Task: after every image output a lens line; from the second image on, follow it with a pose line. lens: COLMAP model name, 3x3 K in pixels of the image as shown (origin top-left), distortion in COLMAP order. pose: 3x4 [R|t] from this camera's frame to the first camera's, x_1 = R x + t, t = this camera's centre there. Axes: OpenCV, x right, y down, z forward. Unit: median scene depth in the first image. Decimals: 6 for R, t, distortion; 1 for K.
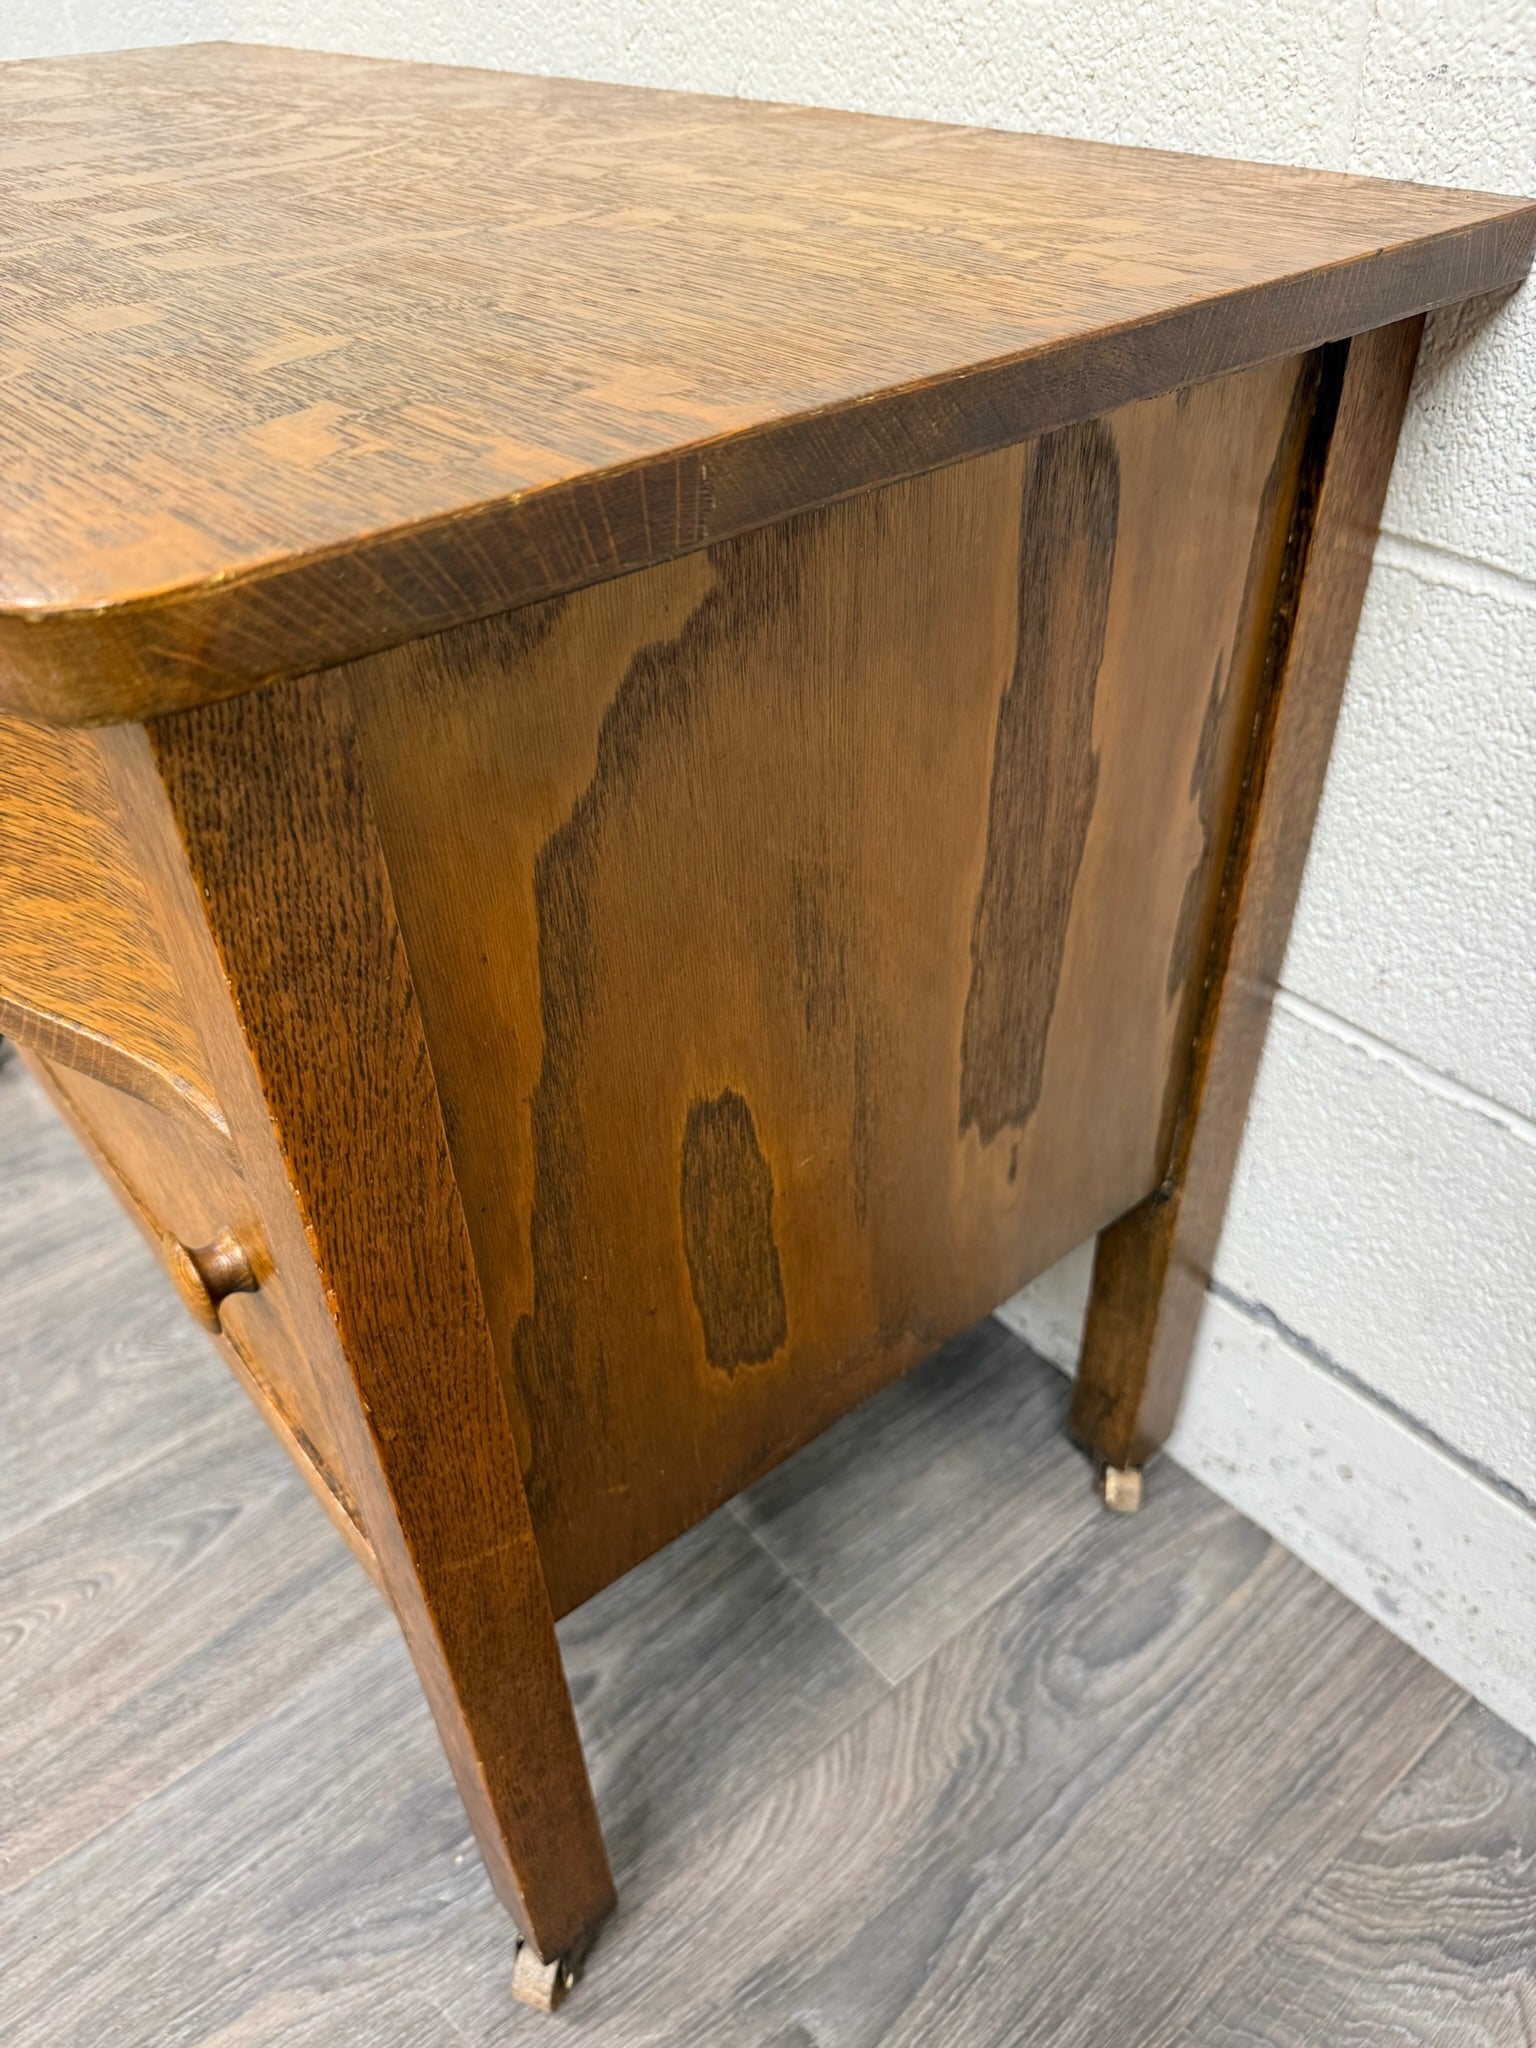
lens RADIAL K [[1493.7, 0, 768.4], [0, 1493.7, 1037.7], [0, 0, 1]] dist [-0.025209, 0.005228]
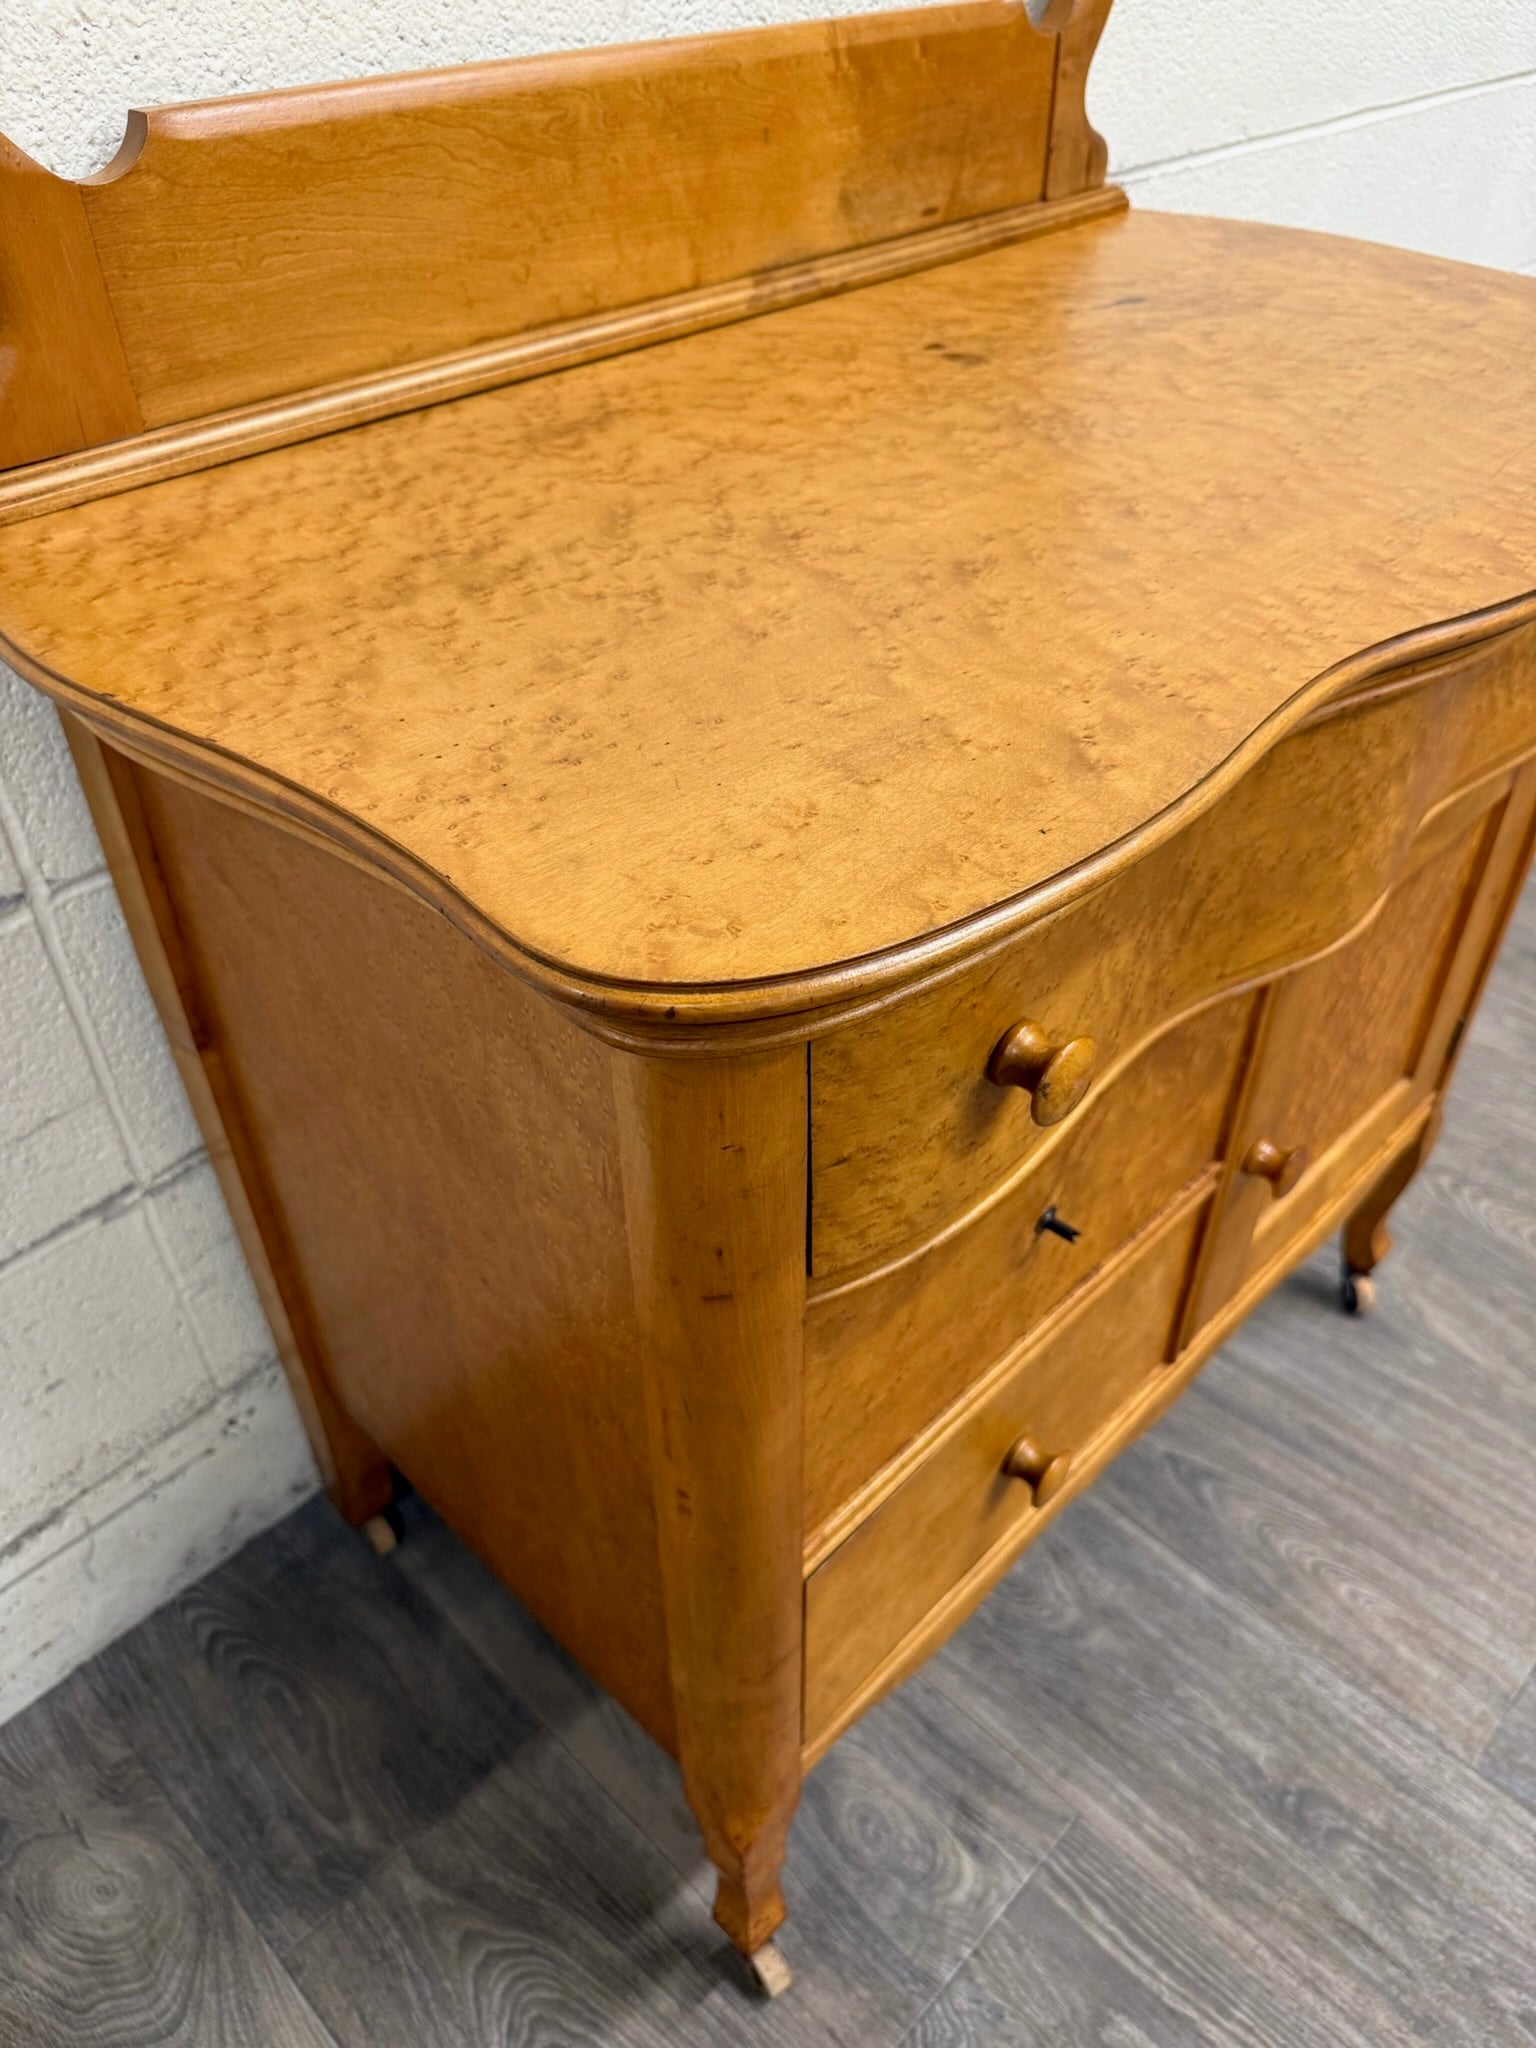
lens RADIAL K [[1475.6, 0, 776.5], [0, 1475.6, 1033.2], [0, 0, 1]] dist [0.001009, -0.011458]
pose [[-0.114017, -0.616052, 0.779410, -1.268146], [0.630069, 0.561728, 0.536166, -0.918124], [-0.768123, 0.552214, 0.324109, 0.742623]]
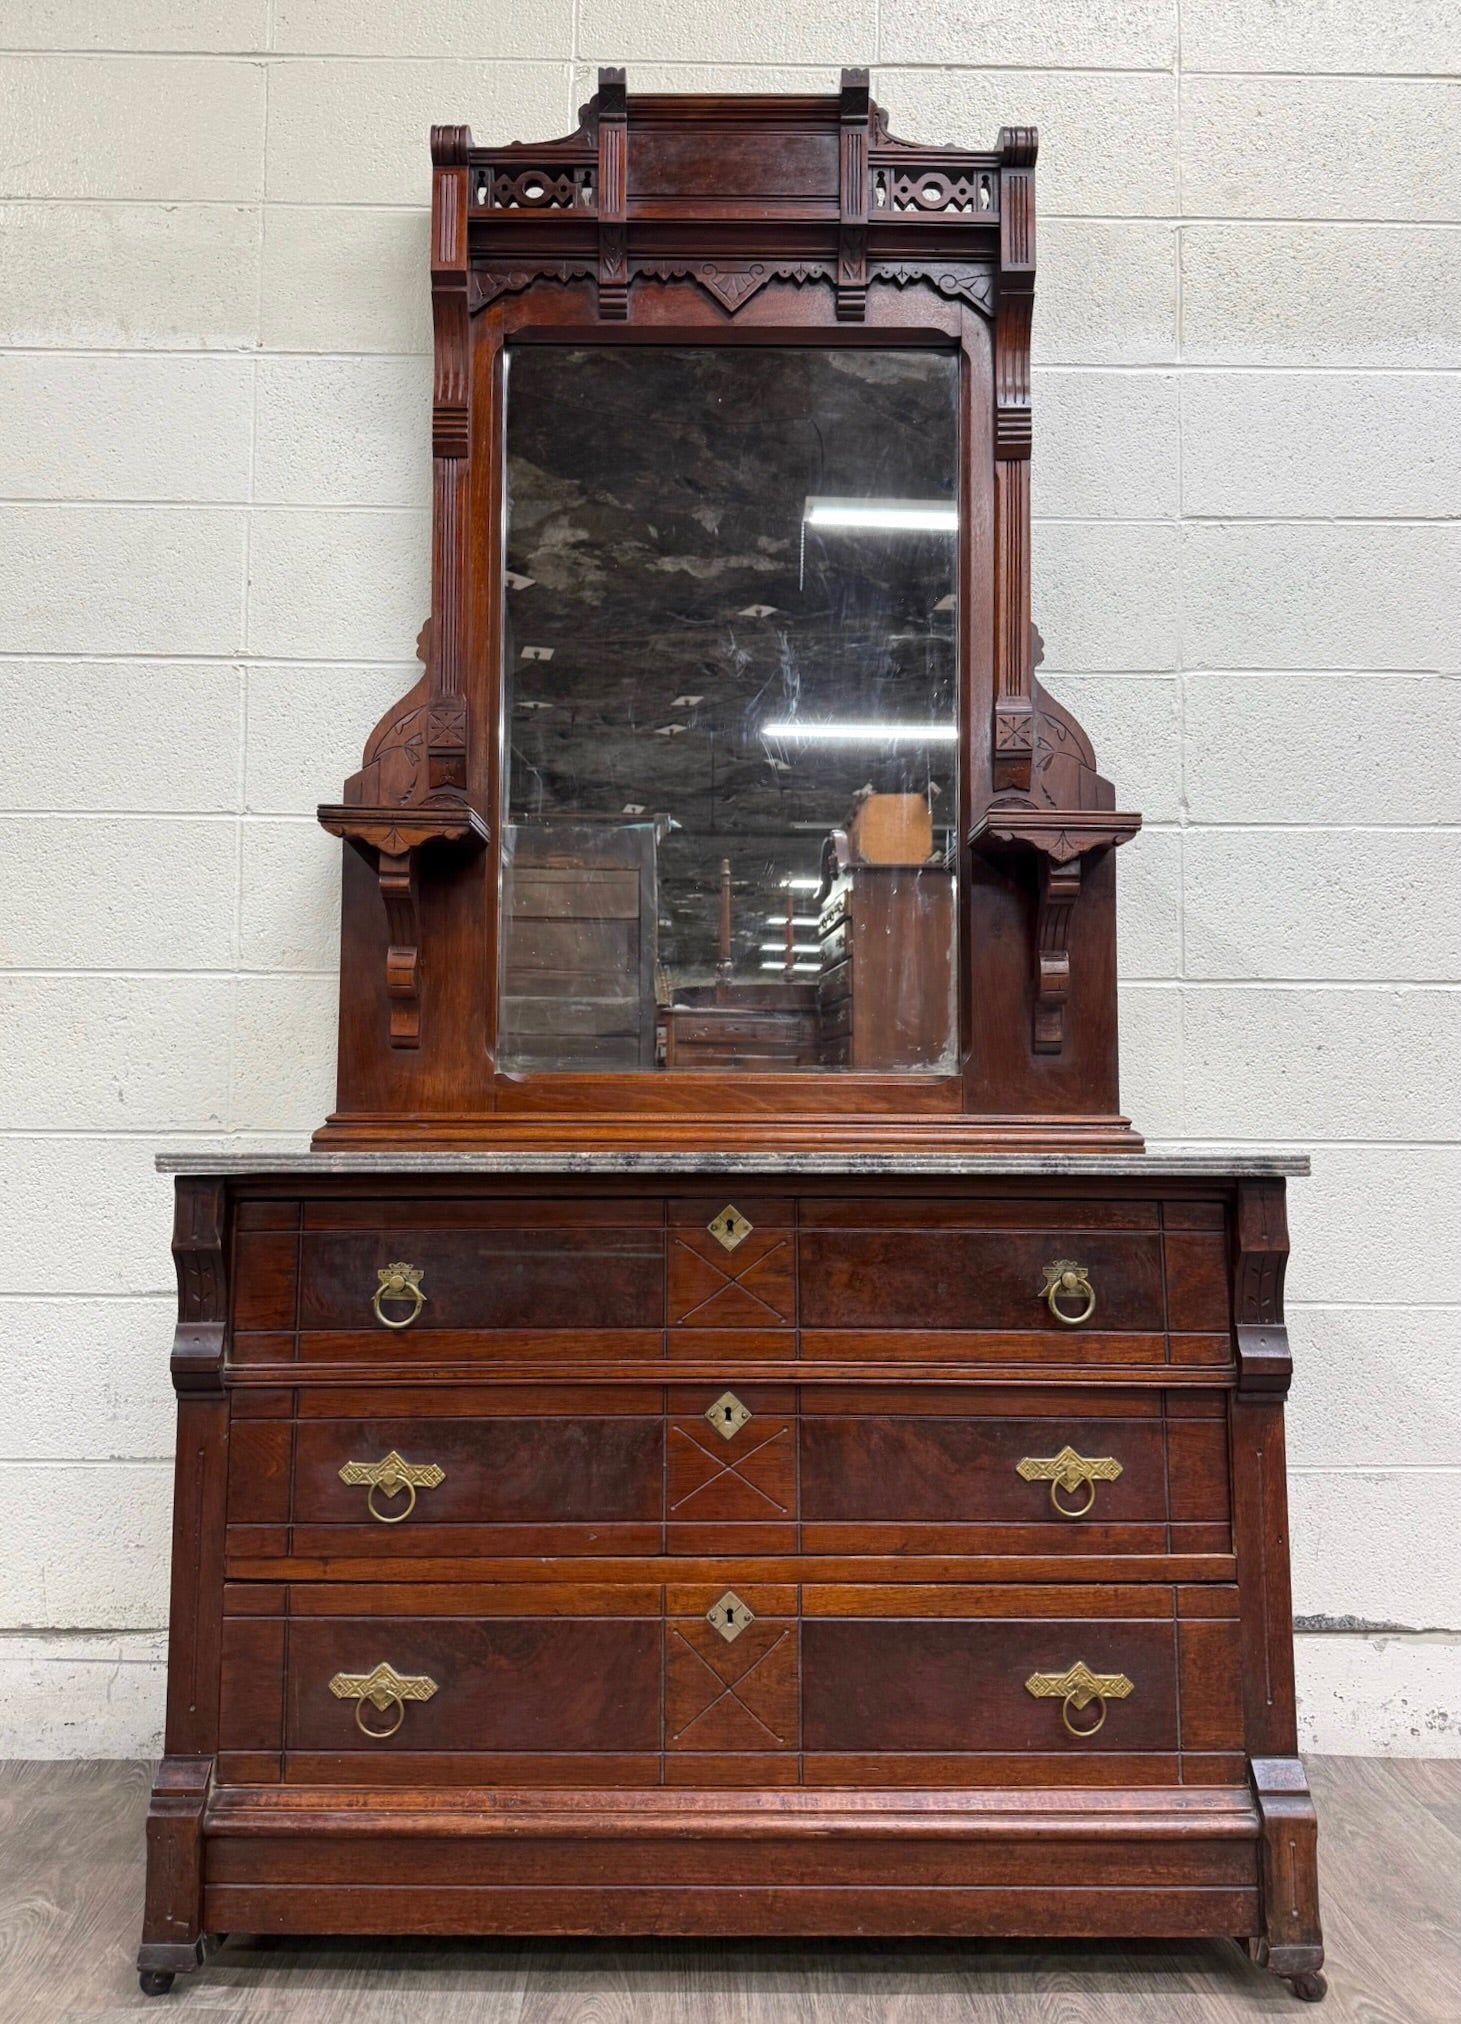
lens RADIAL K [[1596.6, 0, 747.8], [0, 1596.6, 967.0], [0, 0, 1]] dist [0.040676, -0.058793]
pose [[0.615024, 0.106128, 0.781334, -2.005449], [0.476871, 0.739087, -0.475757, 0.504910], [-0.627965, 0.665197, 0.403947, -0.592414]]
